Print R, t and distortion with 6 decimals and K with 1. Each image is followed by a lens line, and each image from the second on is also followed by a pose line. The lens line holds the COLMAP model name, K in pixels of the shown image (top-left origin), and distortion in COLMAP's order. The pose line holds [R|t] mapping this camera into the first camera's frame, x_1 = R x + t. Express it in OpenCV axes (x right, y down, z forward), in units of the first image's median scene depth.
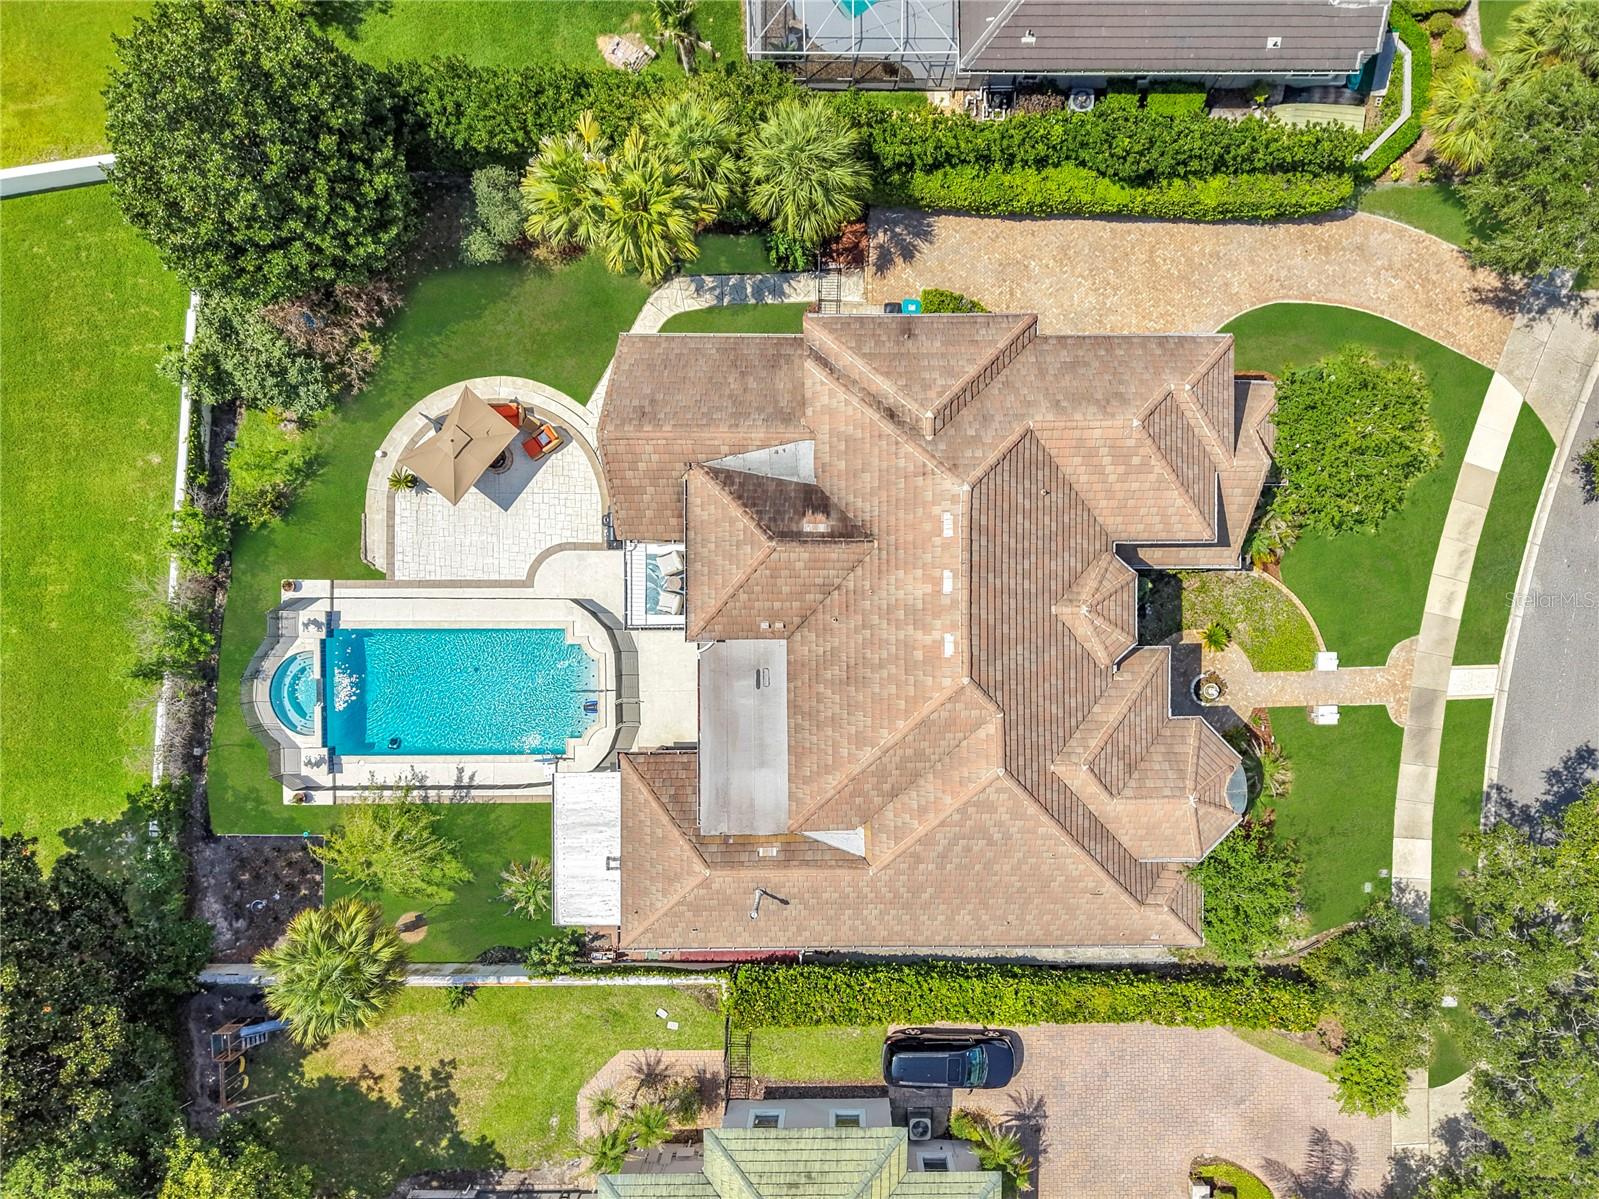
lens RADIAL K [[1112.0, 0, 782.9], [0, 1112.0, 597.3], [0, 0, 1]] dist [0.000815, 0.001001]
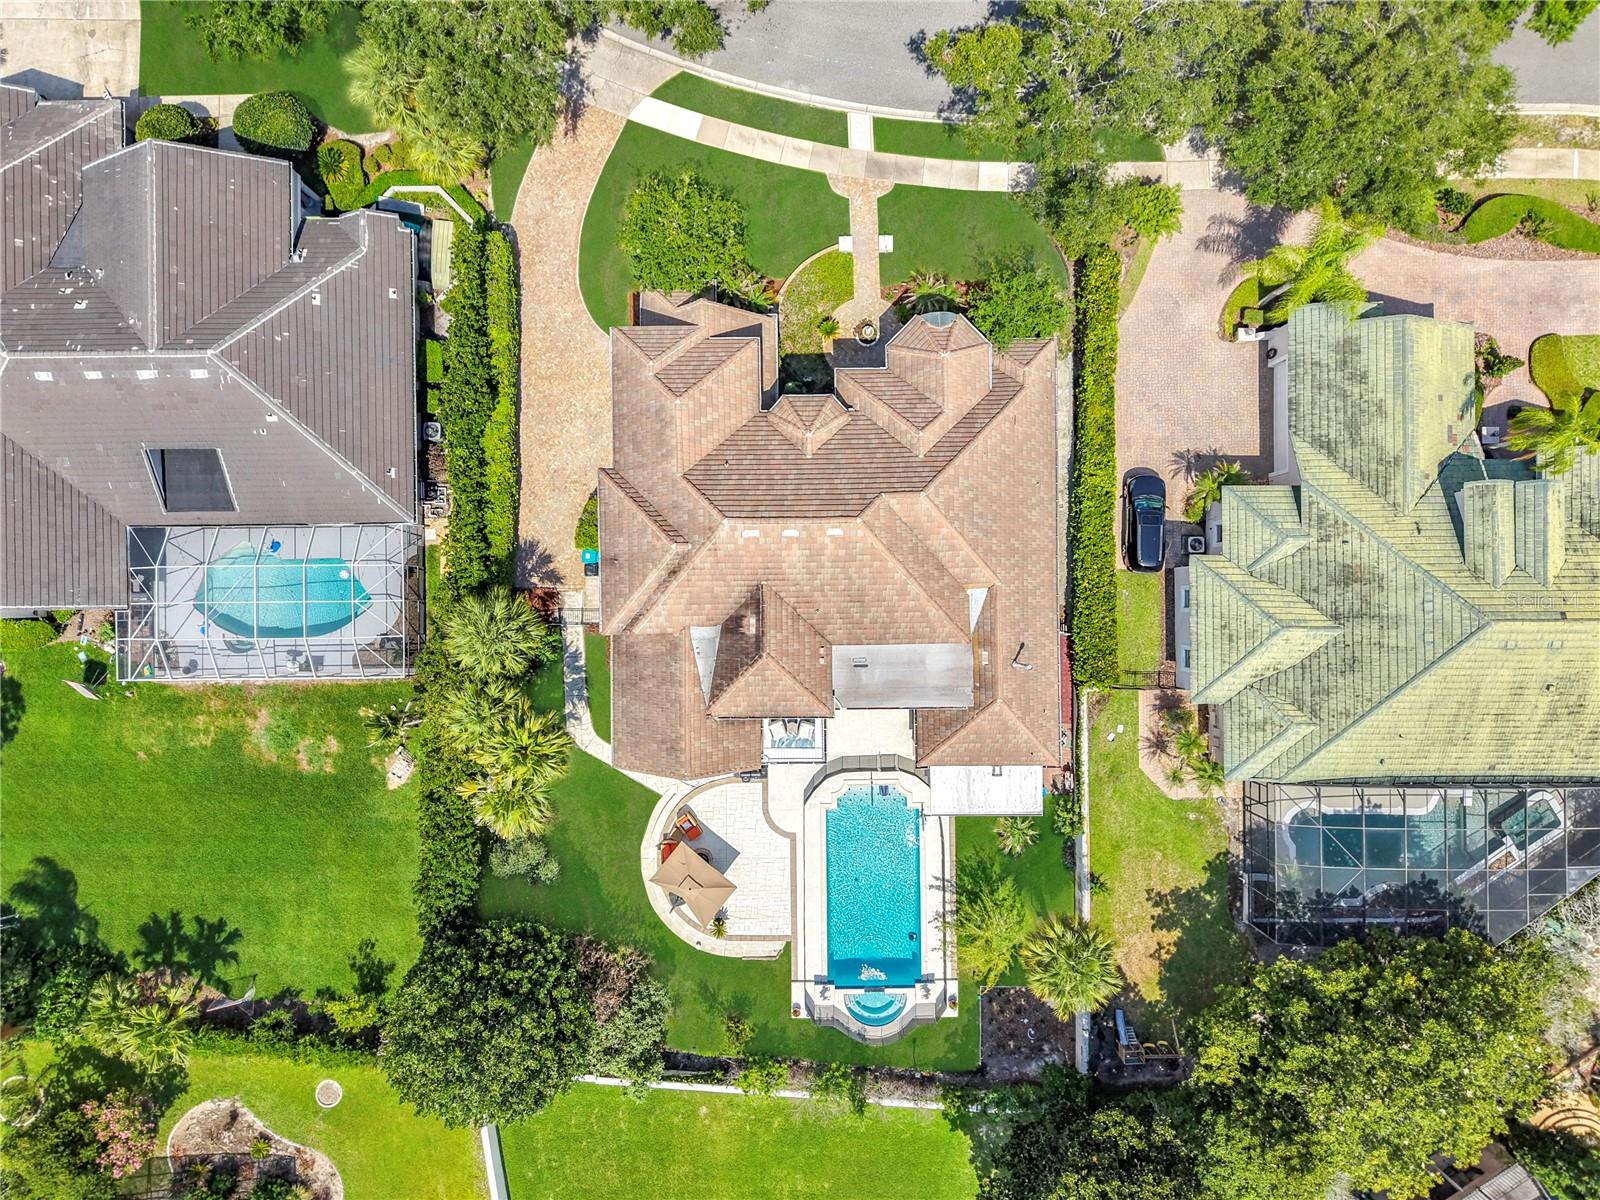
lens RADIAL K [[1112.7, 0, 783.4], [0, 1112.7, 597.8], [0, 0, 1]] dist [0.000815, 0.001001]
pose [[-0.006859, -0.998291, 0.058043, -0.016711], [0.999903, -0.007549, -0.011664, -0.005927], [0.012082, 0.057958, 0.998246, -0.375073]]
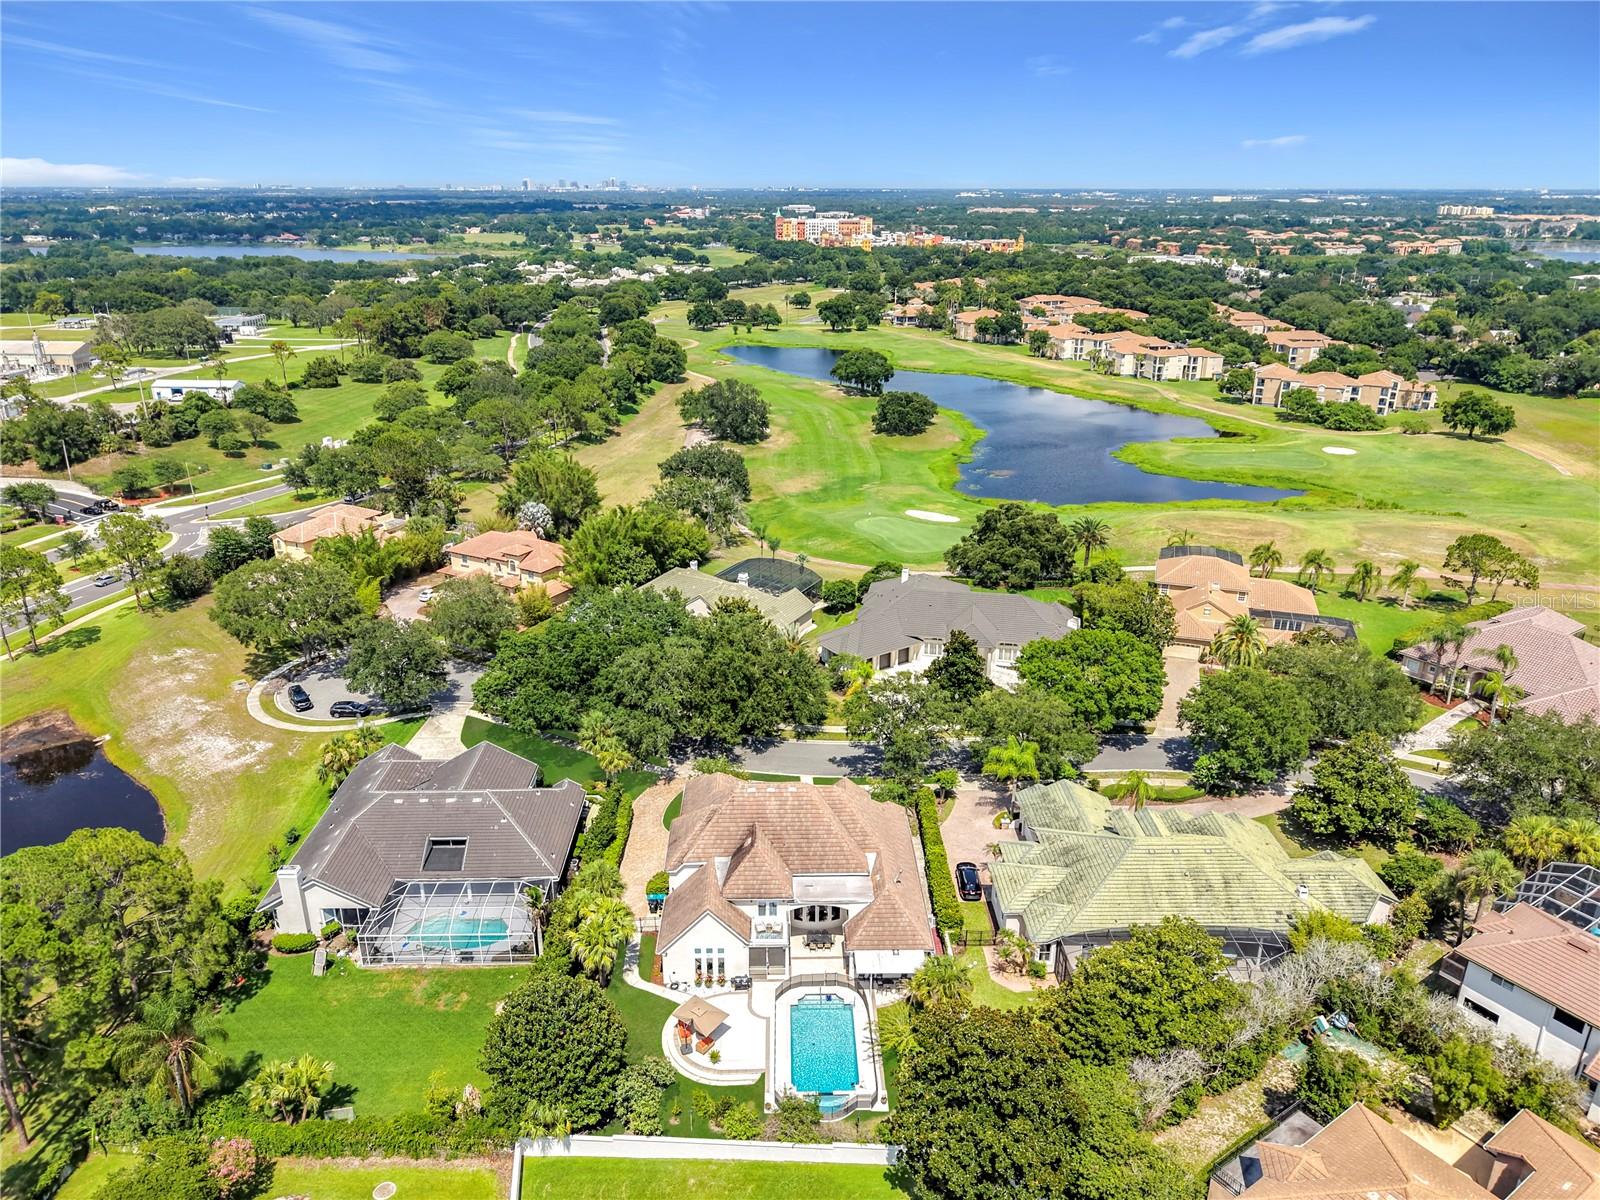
lens RADIAL K [[1112.7, 0, 783.4], [0, 1112.7, 597.8], [0, 0, 1]] dist [0.000815, 0.001001]
pose [[-0.003748, -0.298579, 0.954378, -2.016999], [0.999955, 0.007237, 0.006191, -0.001926], [-0.008755, 0.954357, 0.298538, -0.320871]]
